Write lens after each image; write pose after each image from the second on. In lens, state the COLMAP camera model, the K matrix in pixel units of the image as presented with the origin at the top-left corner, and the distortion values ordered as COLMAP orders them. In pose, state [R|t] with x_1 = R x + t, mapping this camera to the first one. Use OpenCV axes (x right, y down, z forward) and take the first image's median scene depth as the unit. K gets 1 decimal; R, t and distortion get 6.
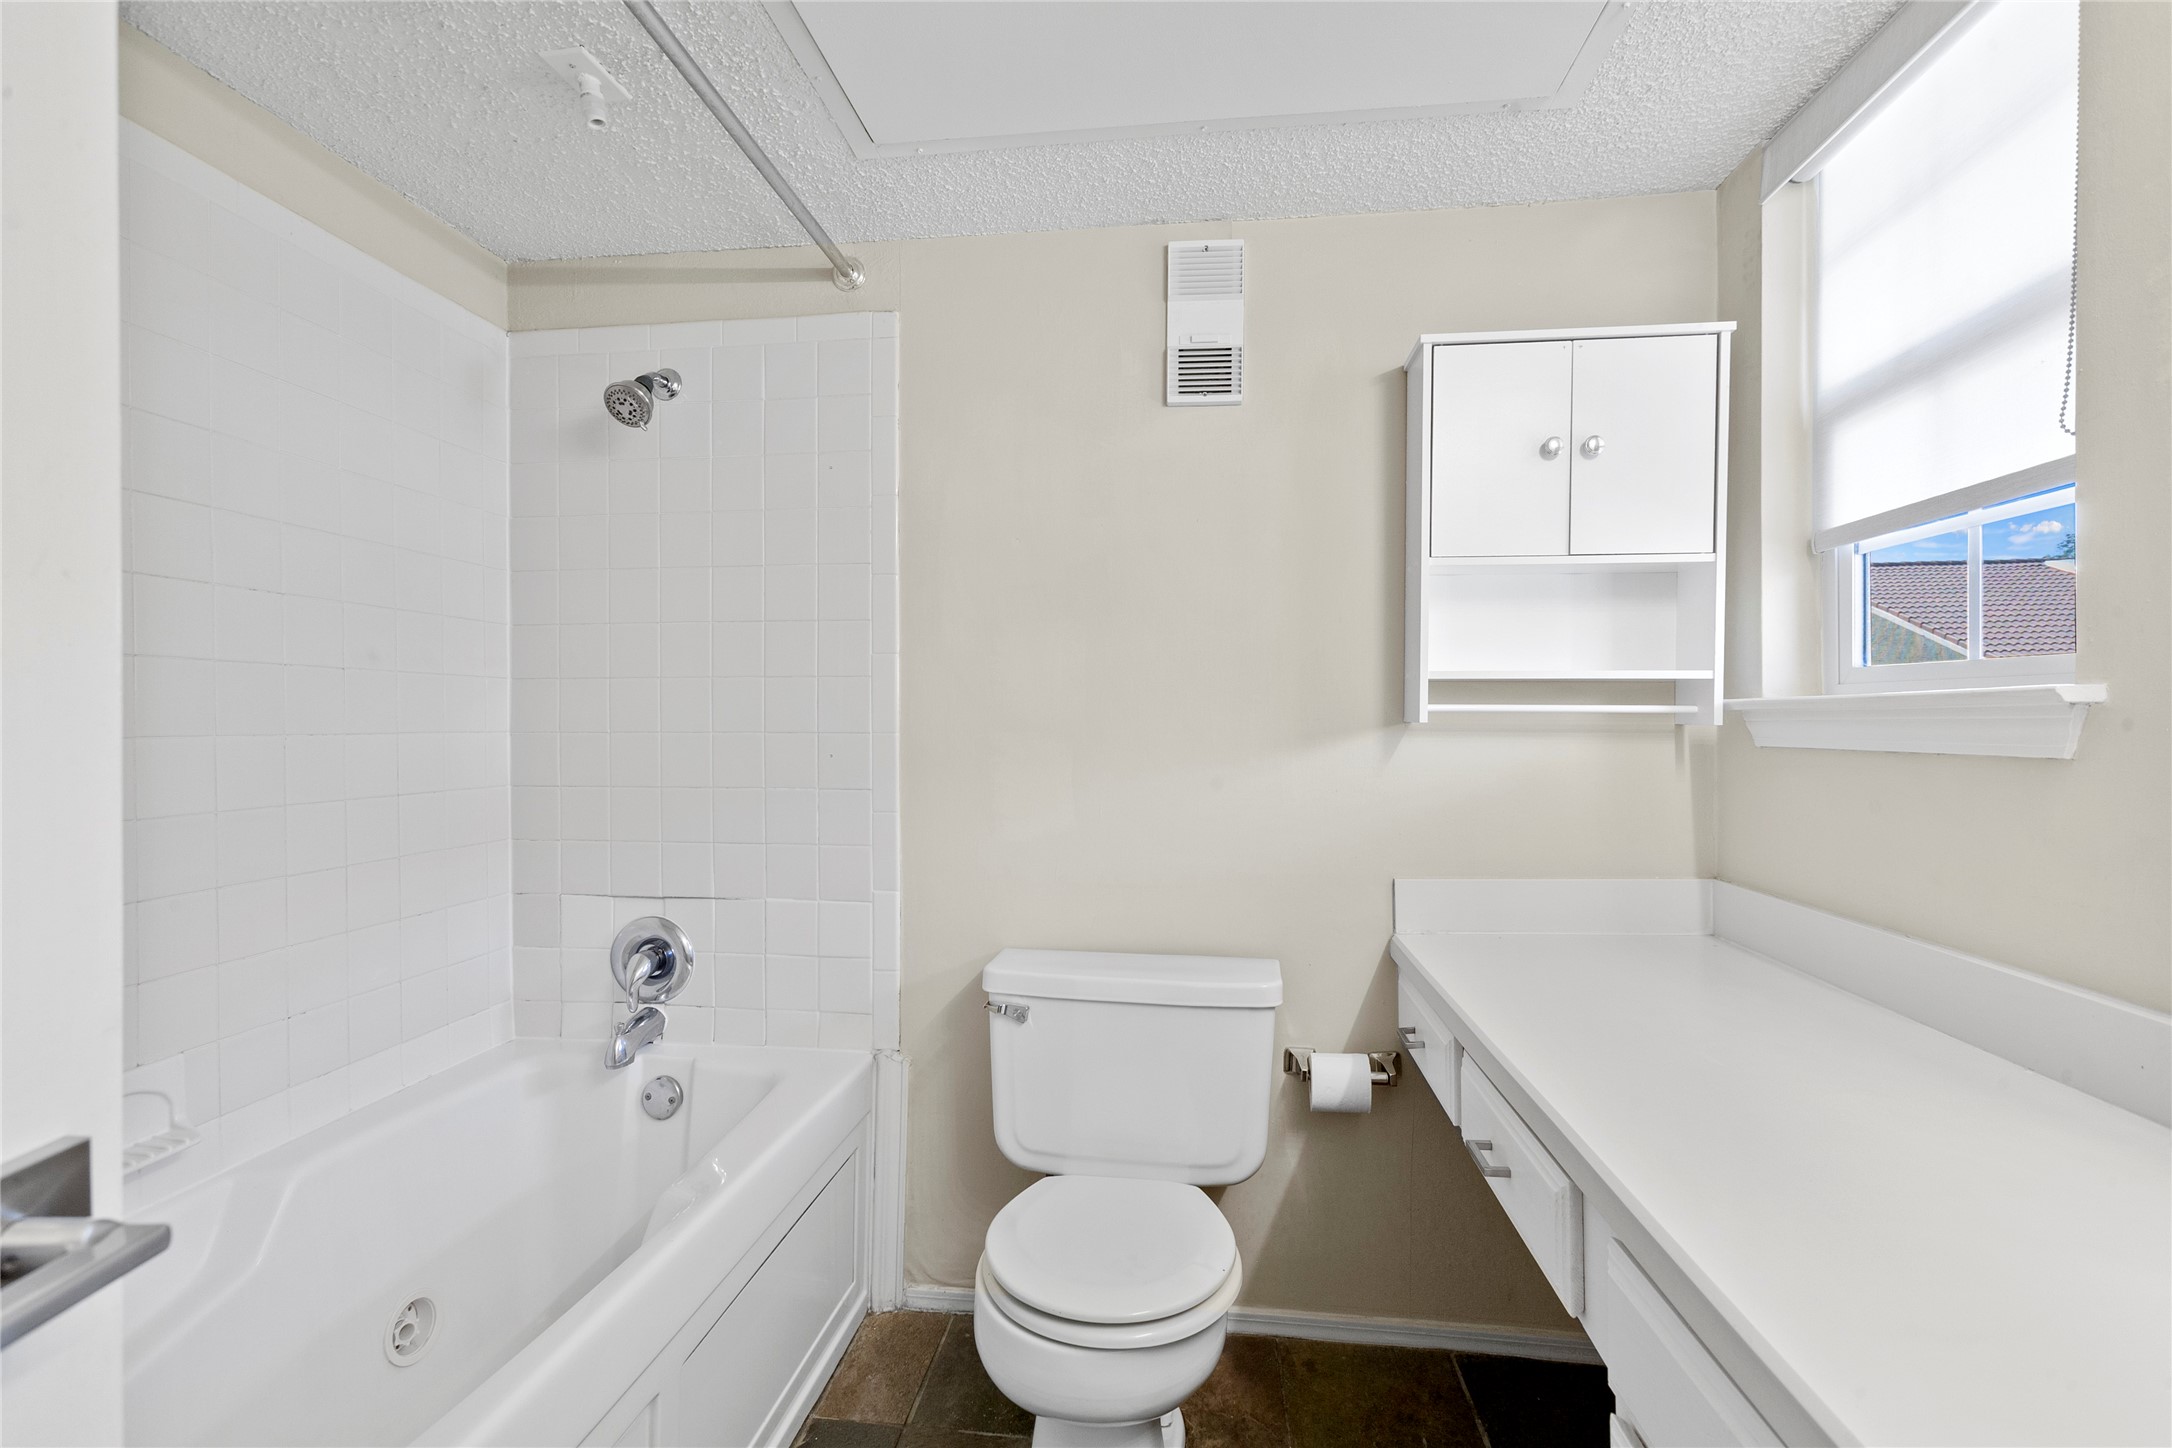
lens RADIAL K [[985.3, 0, 1095.5], [0, 985.3, 729.2], [0, 0, 1]] dist [-0.002001, 0.003028]
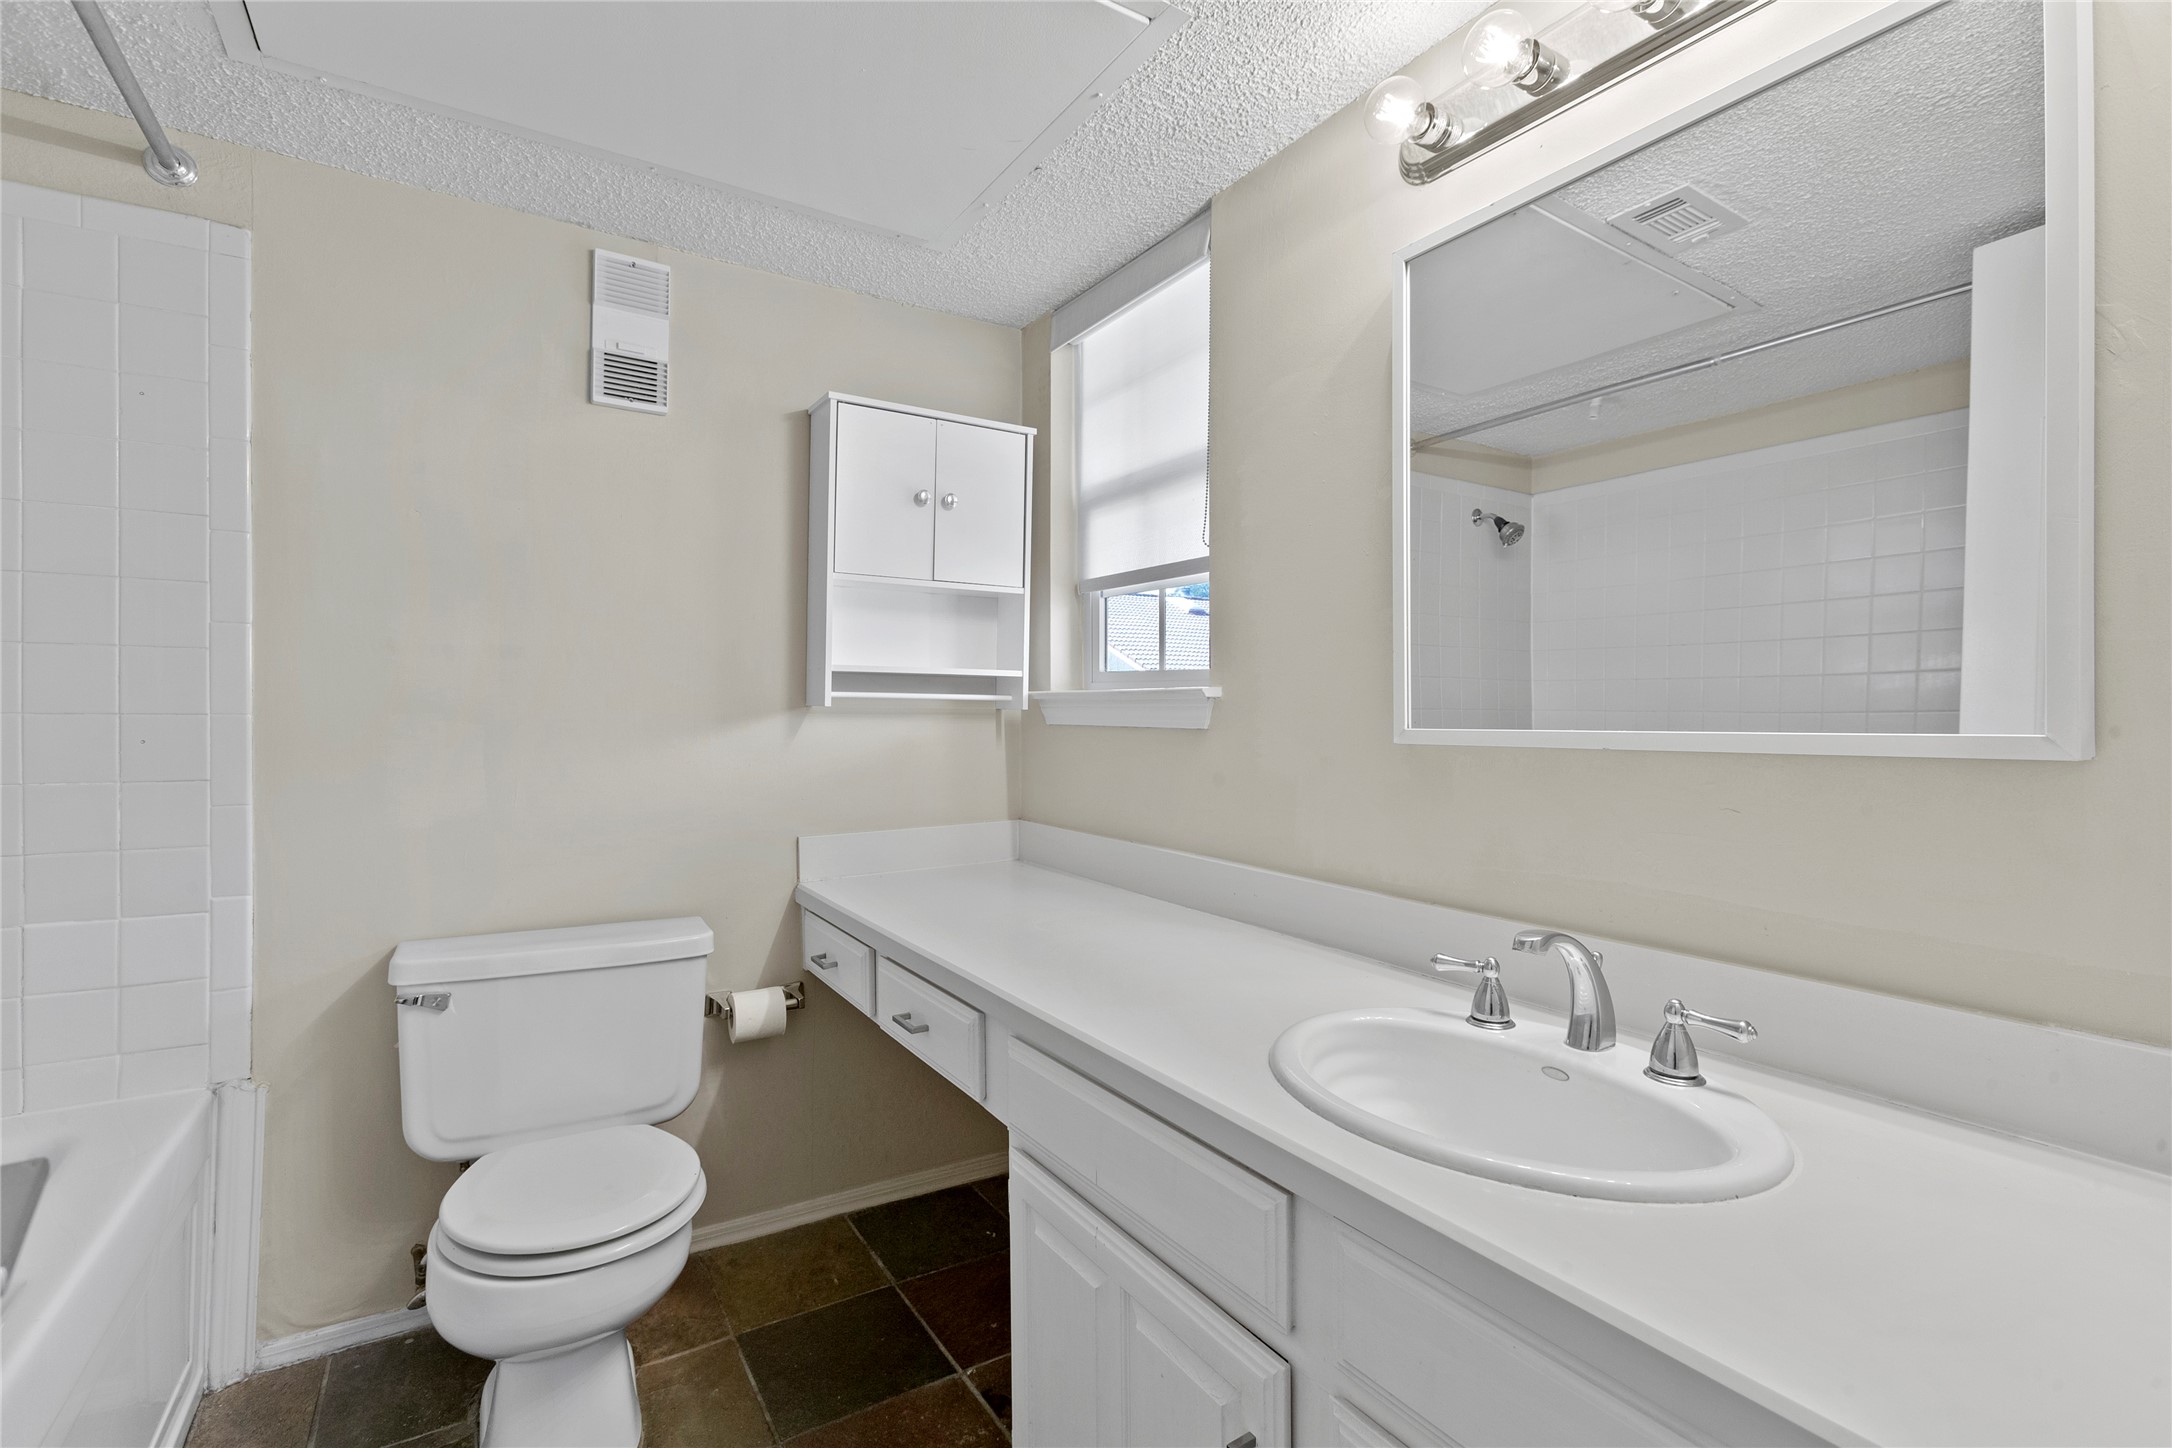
lens RADIAL K [[985.3, 0, 1068.2], [0, 985.3, 718.4], [0, 0, 1]] dist [-0.002001, 0.003028]
pose [[0.782138, -0.000498, 0.623105, -0.195329], [-0.001451, 0.999996, 0.002621, 0.004621], [-0.623104, -0.002954, 0.782133, -0.145542]]
